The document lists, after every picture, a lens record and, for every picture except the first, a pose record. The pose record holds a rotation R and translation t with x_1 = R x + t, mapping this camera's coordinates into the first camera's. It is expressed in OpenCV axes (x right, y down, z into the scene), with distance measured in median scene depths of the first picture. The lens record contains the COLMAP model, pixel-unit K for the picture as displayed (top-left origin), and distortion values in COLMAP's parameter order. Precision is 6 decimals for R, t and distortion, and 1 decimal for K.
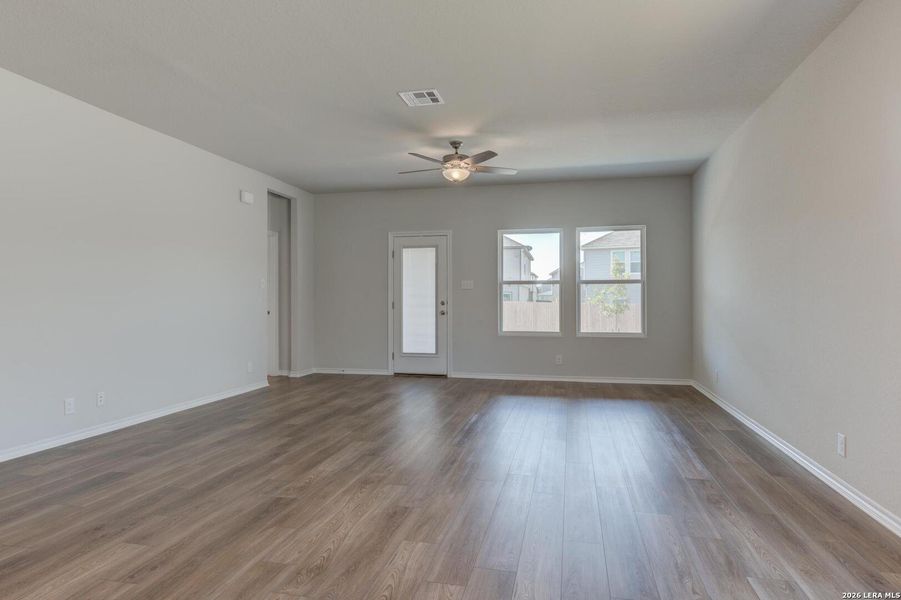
lens RADIAL K [[534.2, 0, 447.4], [0, 534.2, 299.7], [0, 0, 1]] dist [0.008867, -0.007381]
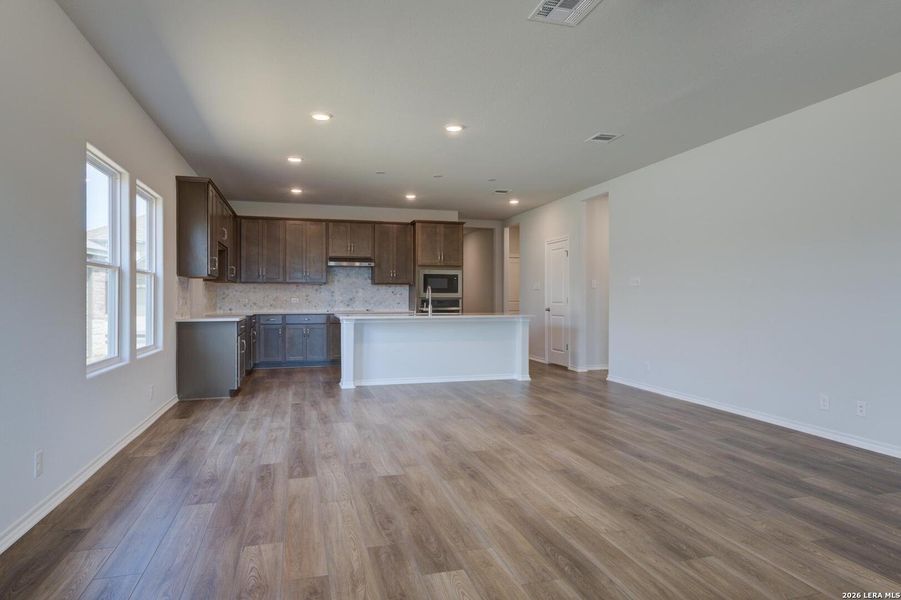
lens RADIAL K [[534.2, 0, 444.1], [0, 534.2, 299.8], [0, 0, 1]] dist [0.008867, -0.007381]
pose [[-0.878716, 0.000333, -0.477345, 0.498173], [-0.002241, 0.999986, 0.004823, -0.001285], [0.477340, 0.005308, -0.878702, 1.813576]]
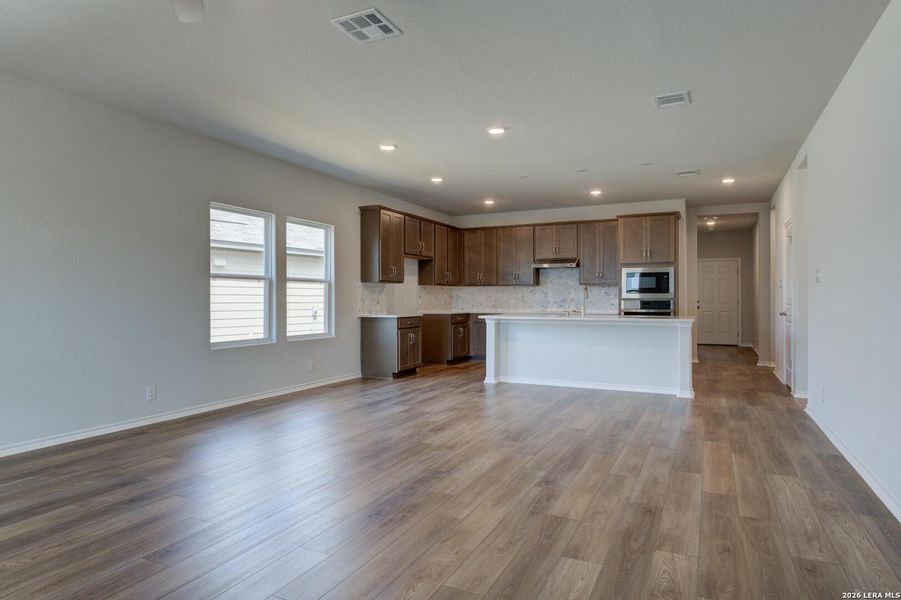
lens RADIAL K [[534.2, 0, 443.3], [0, 534.2, 297.3], [0, 0, 1]] dist [0.008867, -0.007381]
pose [[-0.972492, 0.000101, 0.232934, -0.382883], [-0.000068, 1.000000, -0.000717, -0.002420], [-0.232934, -0.000713, -0.972492, 2.004079]]
